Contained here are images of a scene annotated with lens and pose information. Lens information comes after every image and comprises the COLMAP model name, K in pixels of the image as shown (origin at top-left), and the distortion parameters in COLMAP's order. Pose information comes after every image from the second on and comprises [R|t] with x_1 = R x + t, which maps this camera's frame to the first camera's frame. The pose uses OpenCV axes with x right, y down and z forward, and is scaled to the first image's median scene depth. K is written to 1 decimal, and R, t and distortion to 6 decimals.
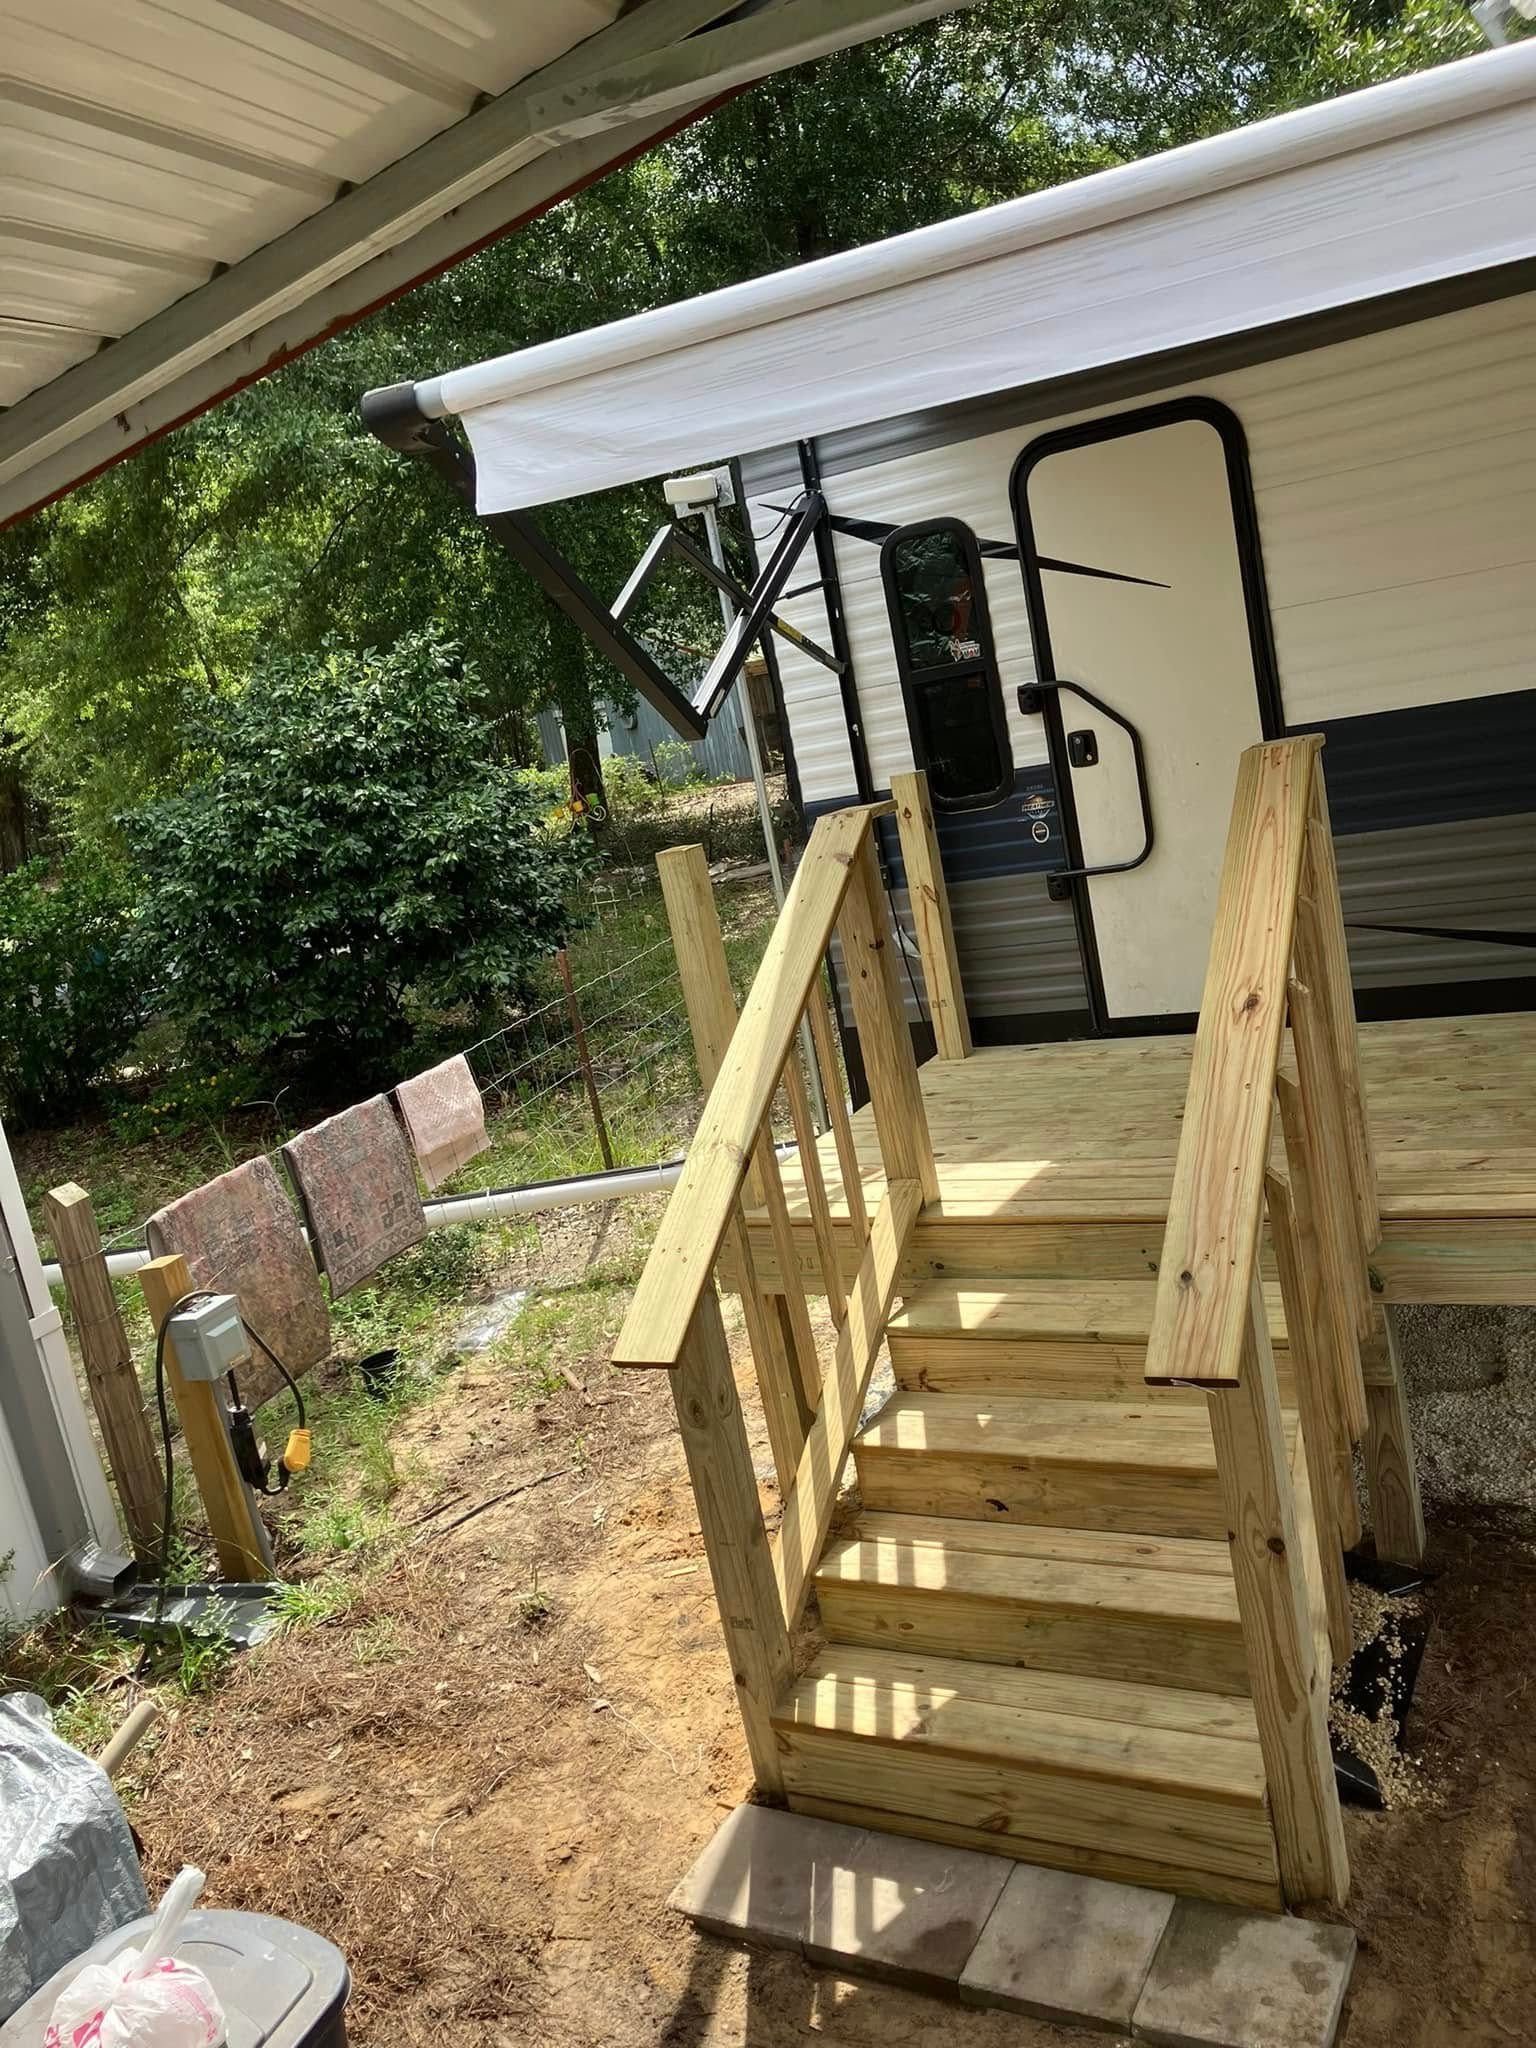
lens RADIAL K [[1617.0, 0, 860.7], [0, 1617.0, 1089.2], [0, 0, 1]] dist [0.049542, -0.005531]
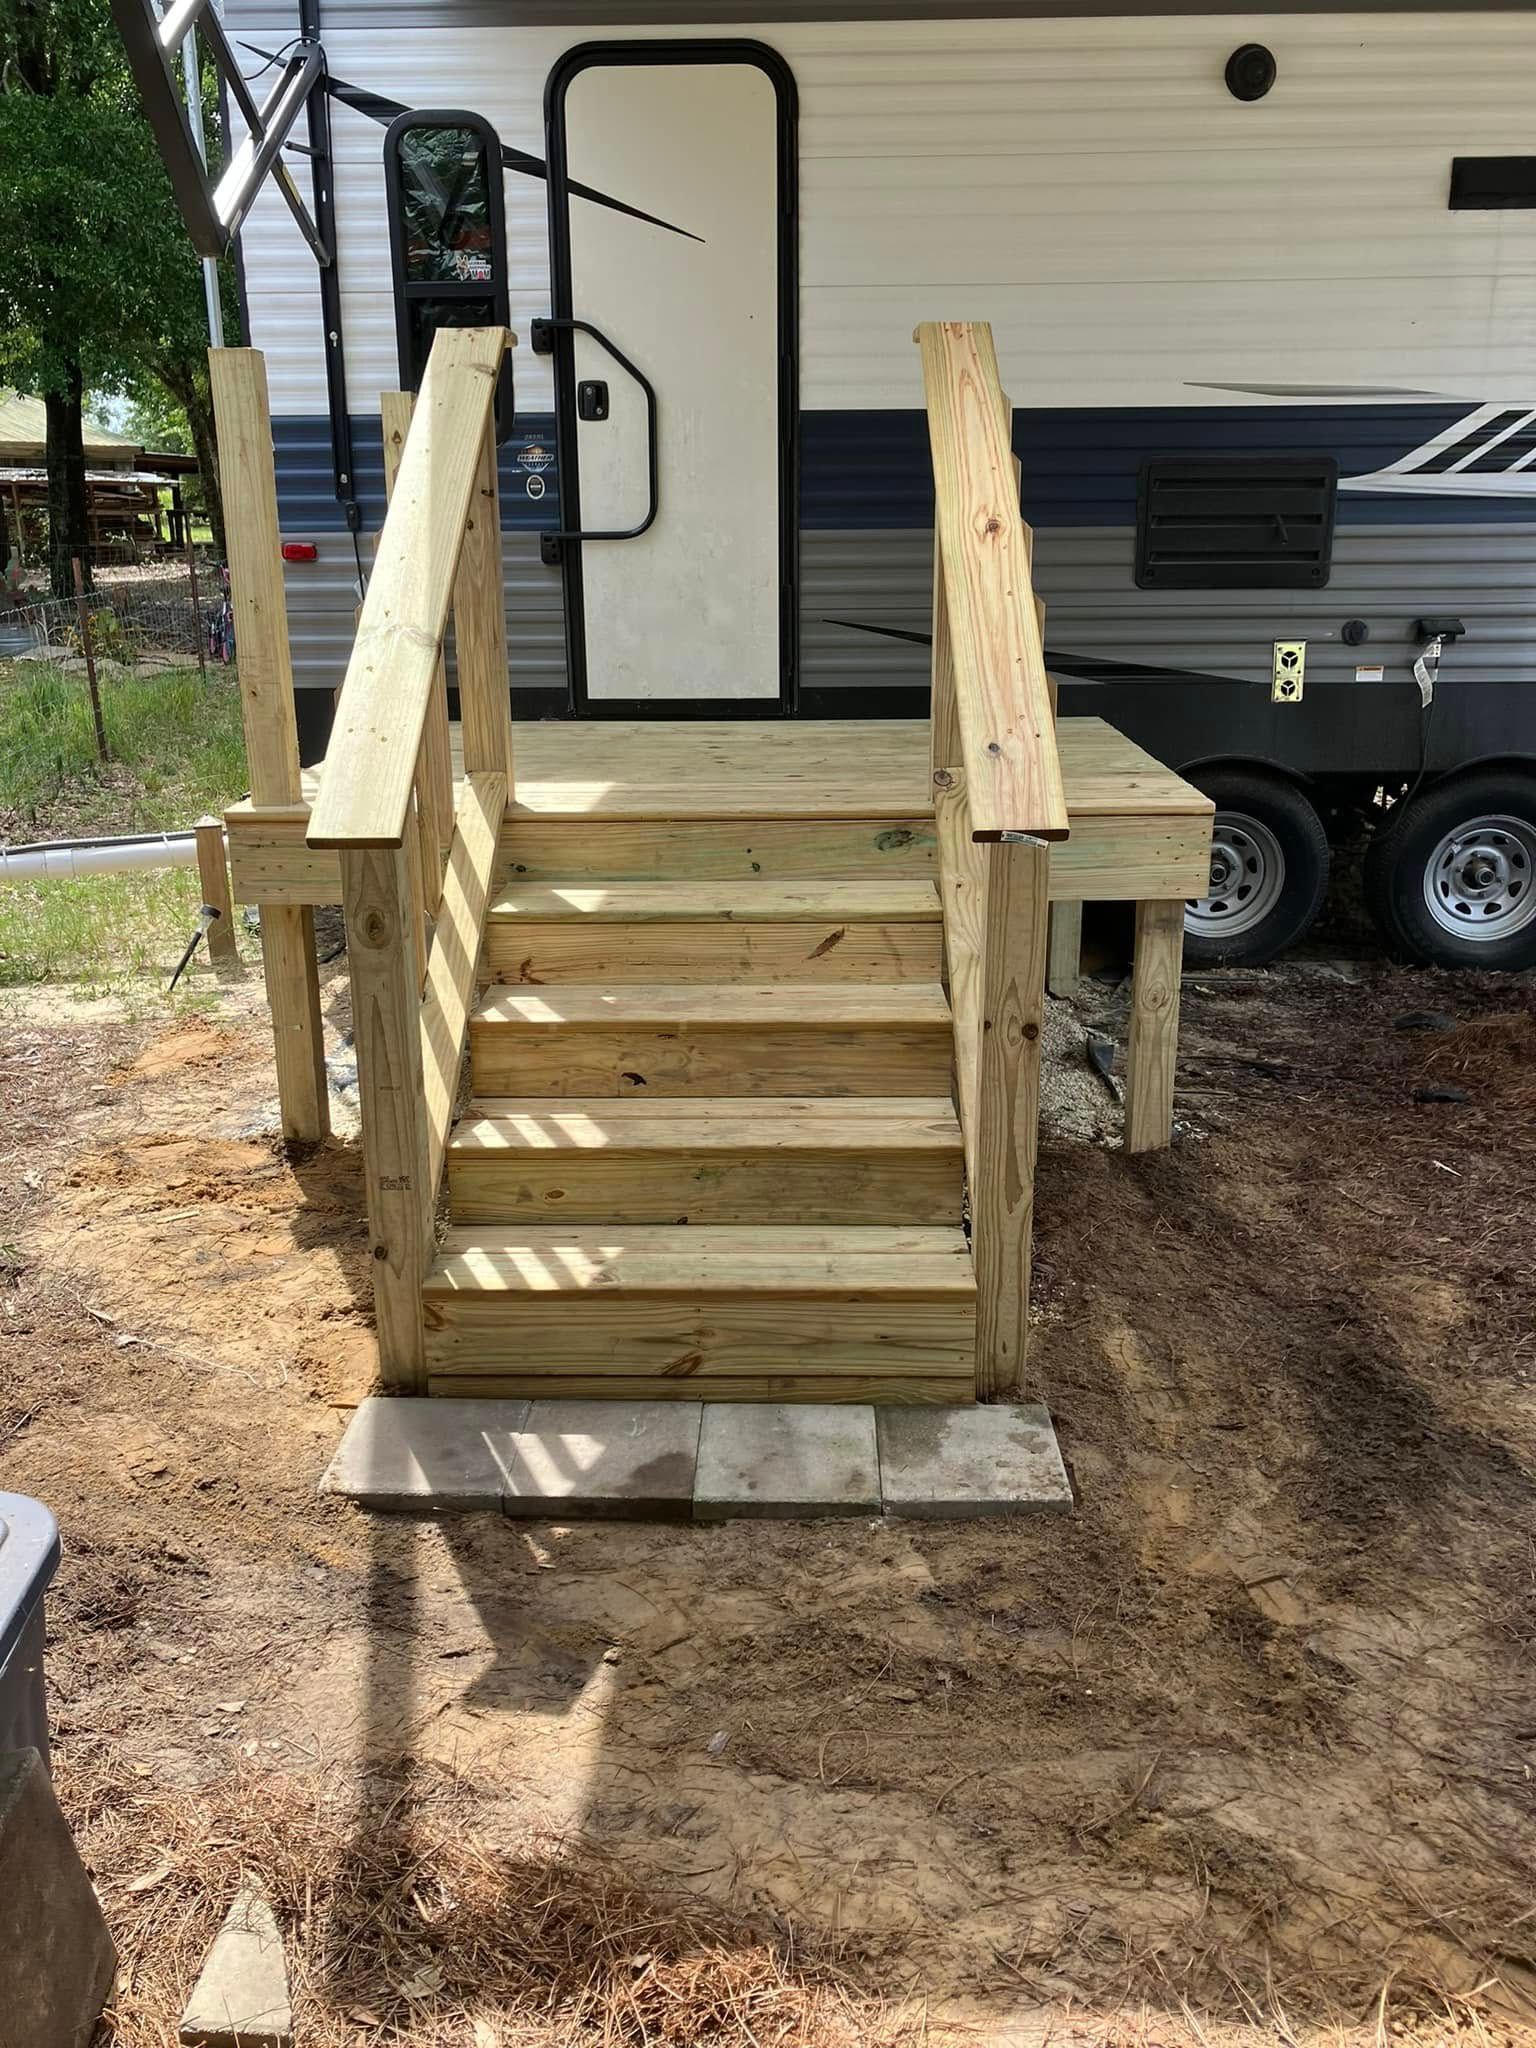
lens RADIAL K [[1559.7, 0, 768.0], [0, 1559.7, 1024.0], [0, 0, 1]] dist [0.037080, -0.007279]
pose [[0.890244, 0.035592, 0.454091, -0.268137], [-0.046781, 0.998815, 0.013424, 0.212094], [-0.453075, -0.033194, 0.890854, 0.152877]]
